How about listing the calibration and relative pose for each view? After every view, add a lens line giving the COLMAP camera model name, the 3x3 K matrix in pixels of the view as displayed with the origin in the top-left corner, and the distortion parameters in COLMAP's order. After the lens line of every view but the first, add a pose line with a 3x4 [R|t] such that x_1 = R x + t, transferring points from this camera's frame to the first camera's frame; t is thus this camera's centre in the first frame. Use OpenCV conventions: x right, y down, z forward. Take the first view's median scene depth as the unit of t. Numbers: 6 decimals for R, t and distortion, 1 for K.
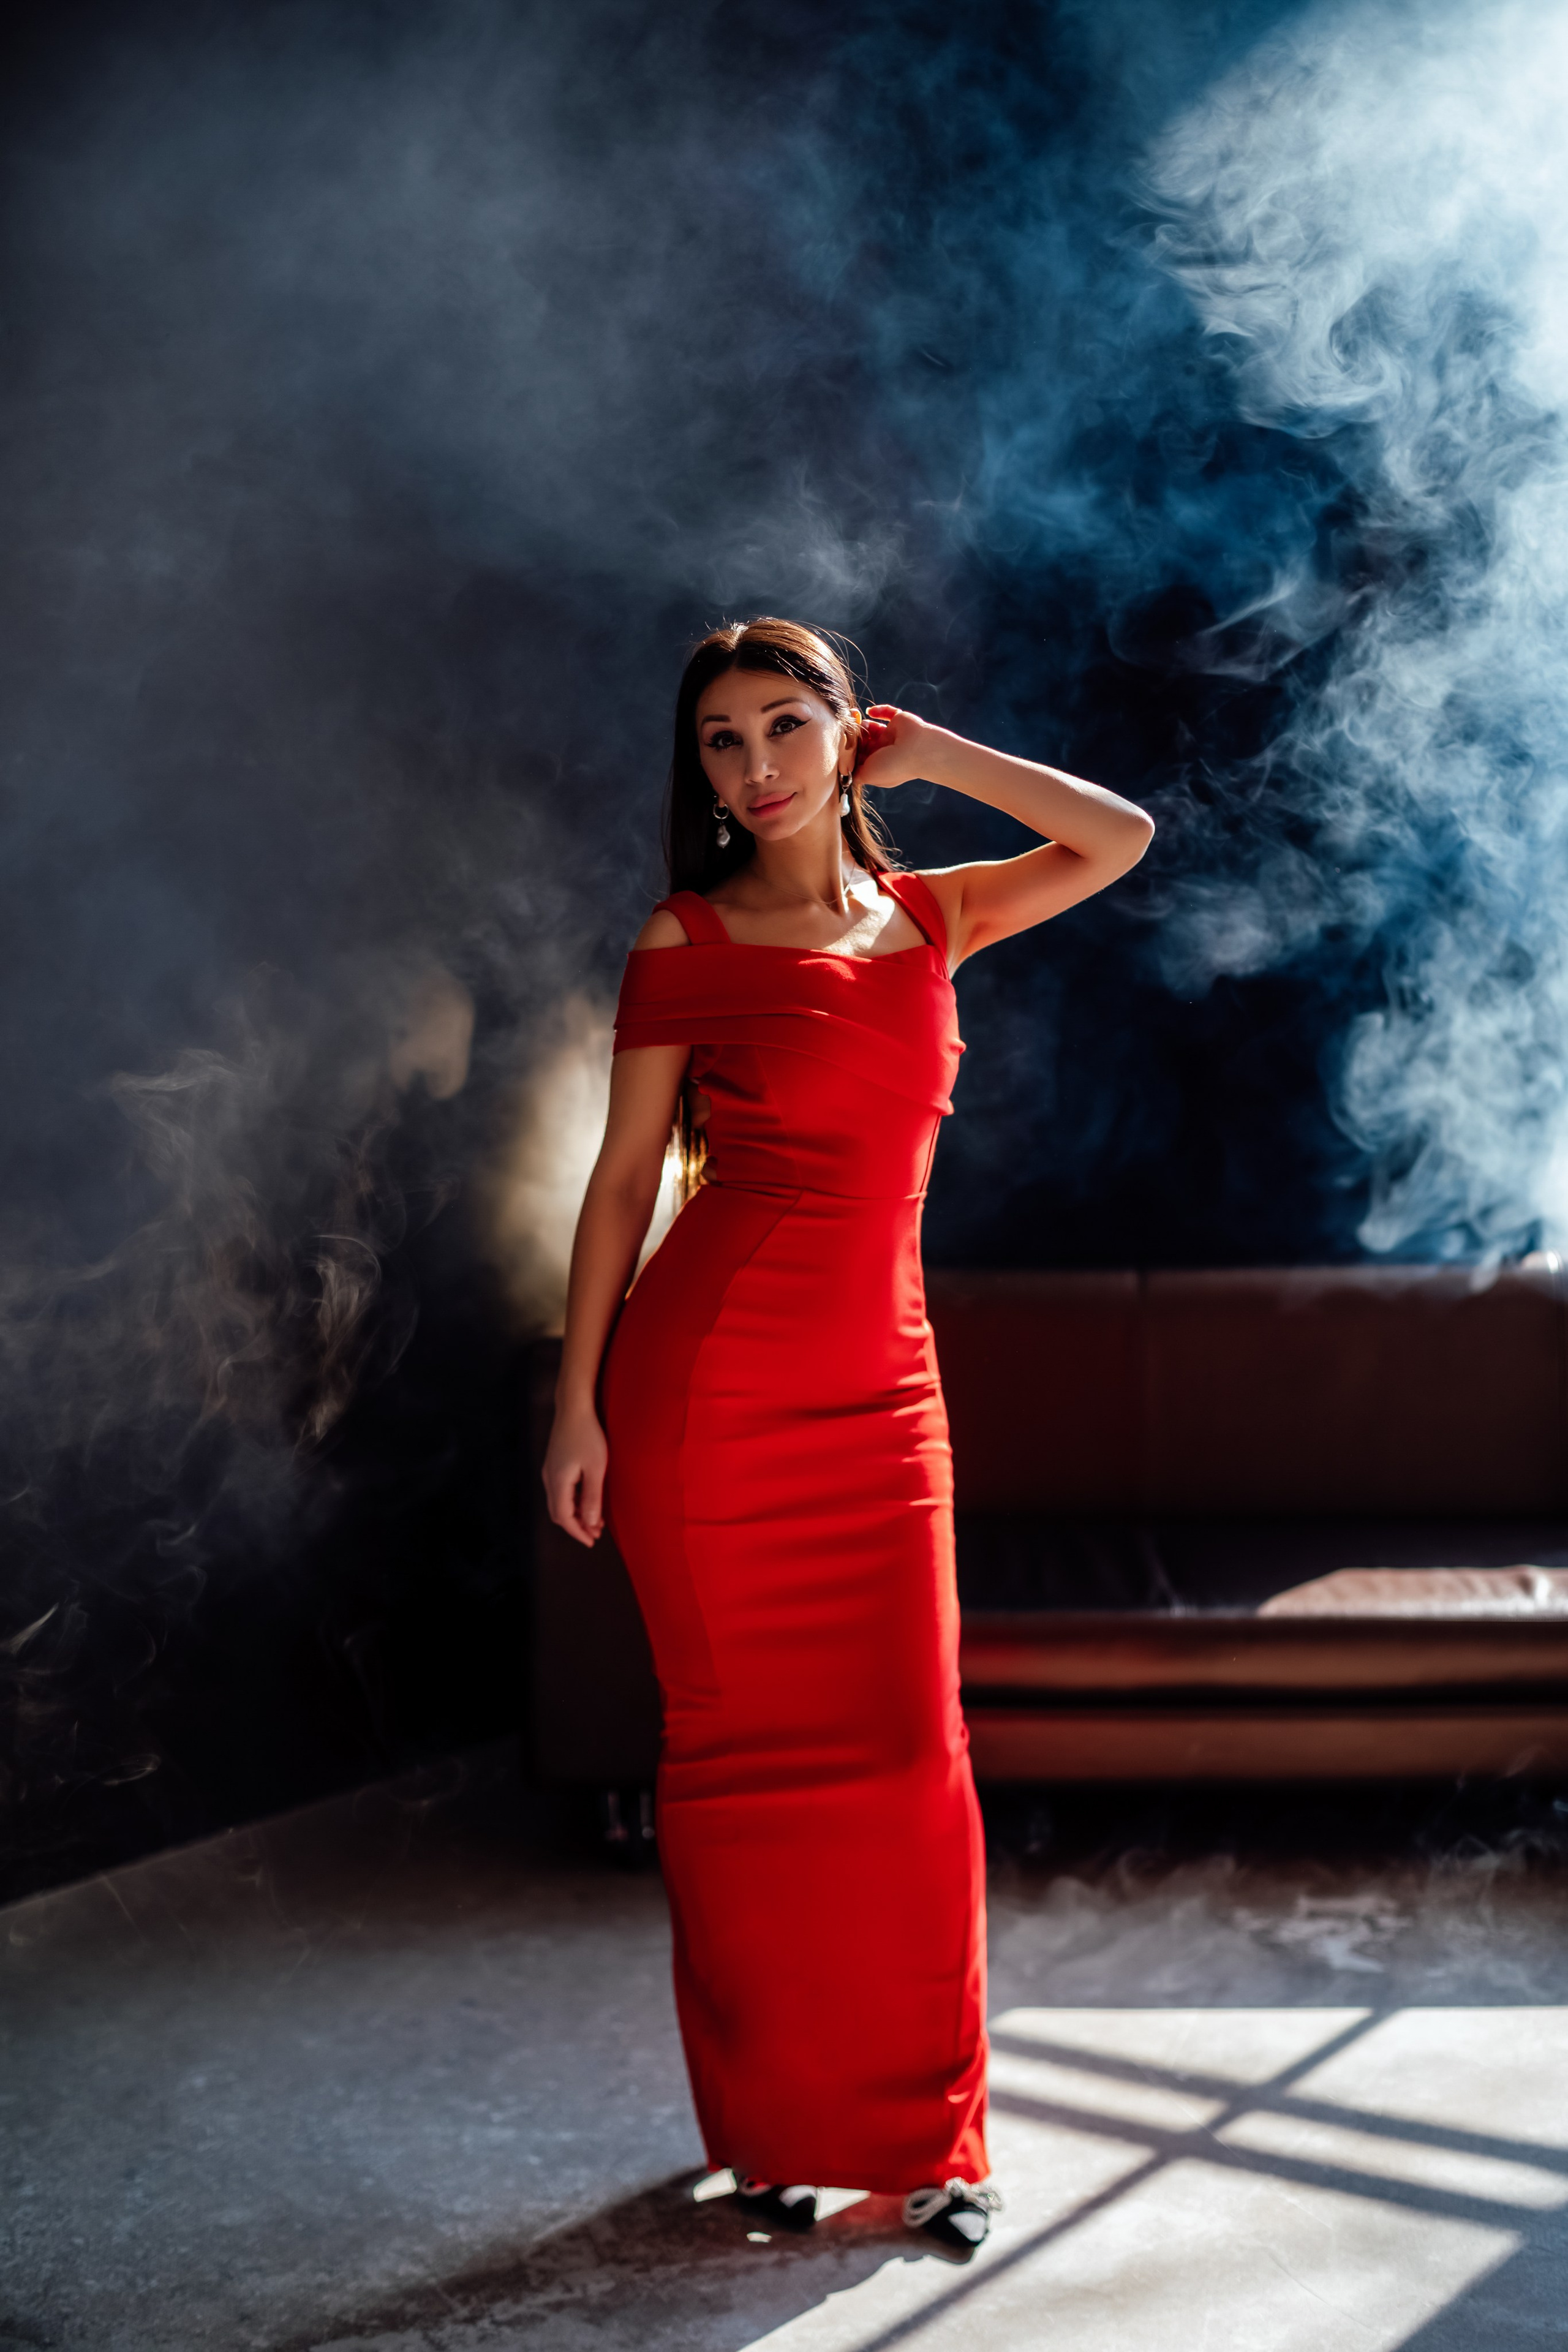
lens RADIAL K [[3393.4, 0, 778.1], [0, 3393.4, 1062.8], [0, 0, 1]] dist [-0.128103, 0.090608]
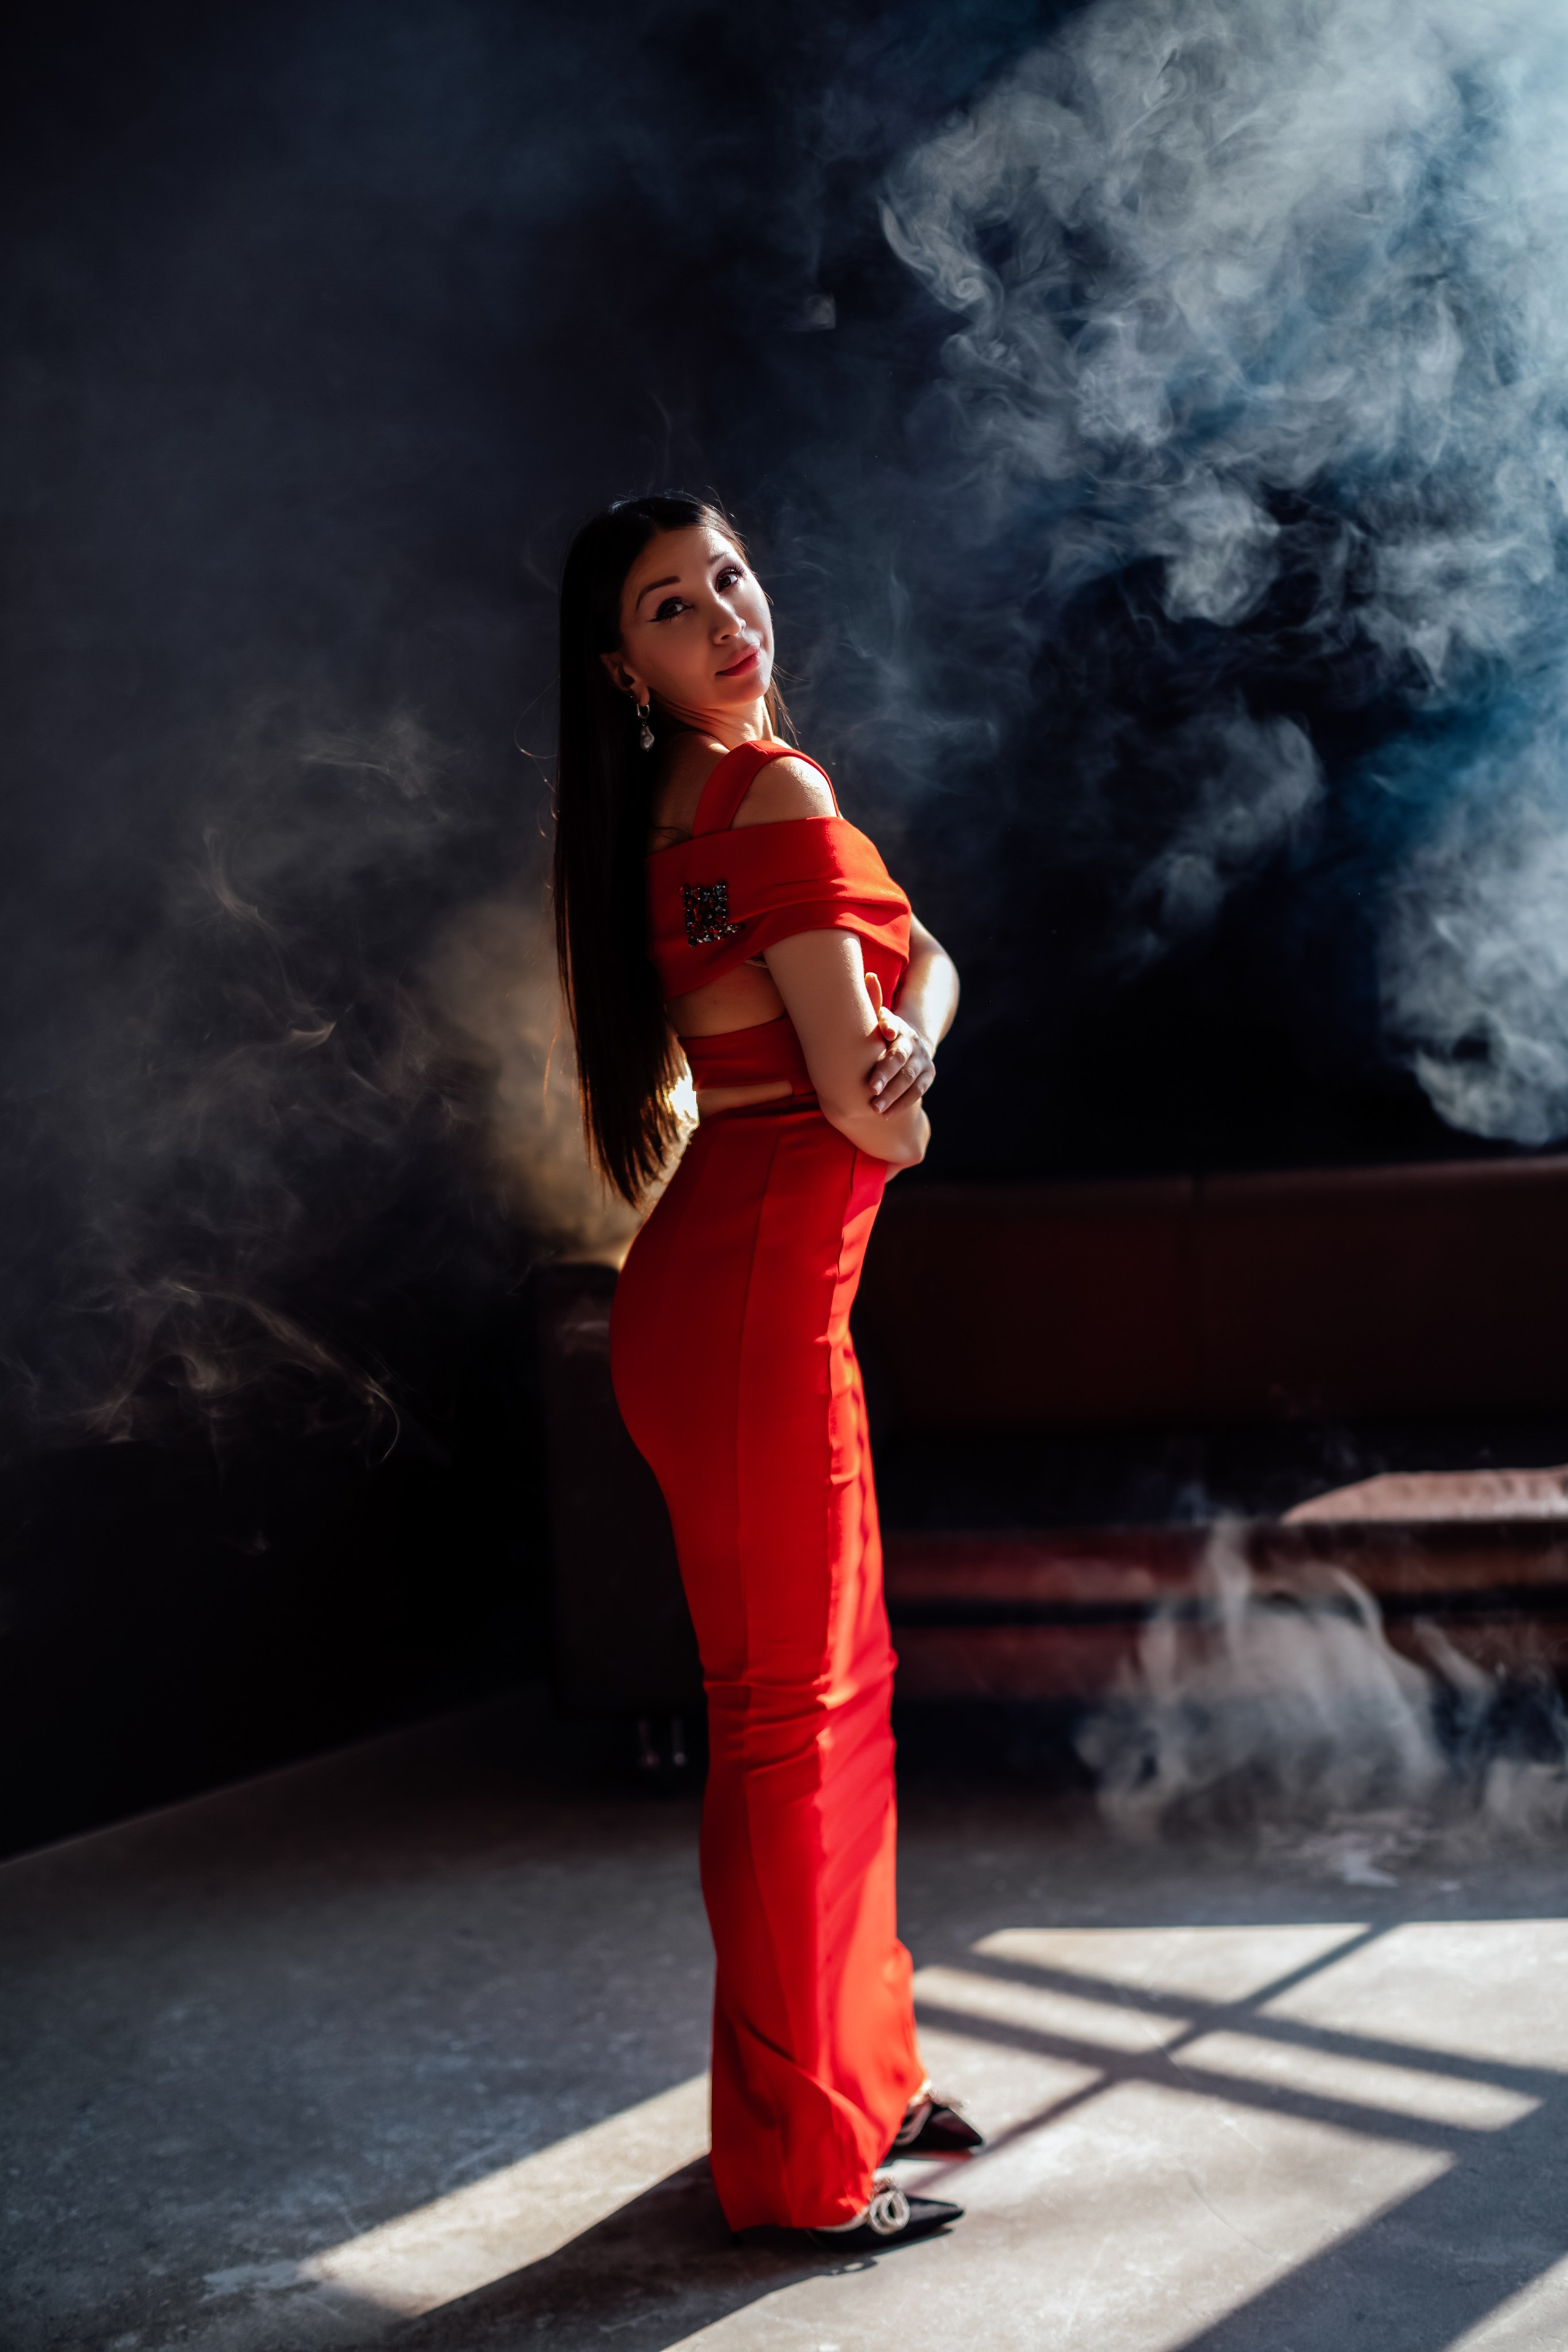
lens RADIAL K [[3376.9, 0, 780.0], [0, 3376.9, 1177.0], [0, 0, 1]] dist [-0.138053, 0.099687]
pose [[0.992956, -0.041165, -0.111100, 0.141721], [0.047057, 0.997592, 0.050941, 0.010326], [0.108735, -0.055810, 0.992503, 0.036924]]
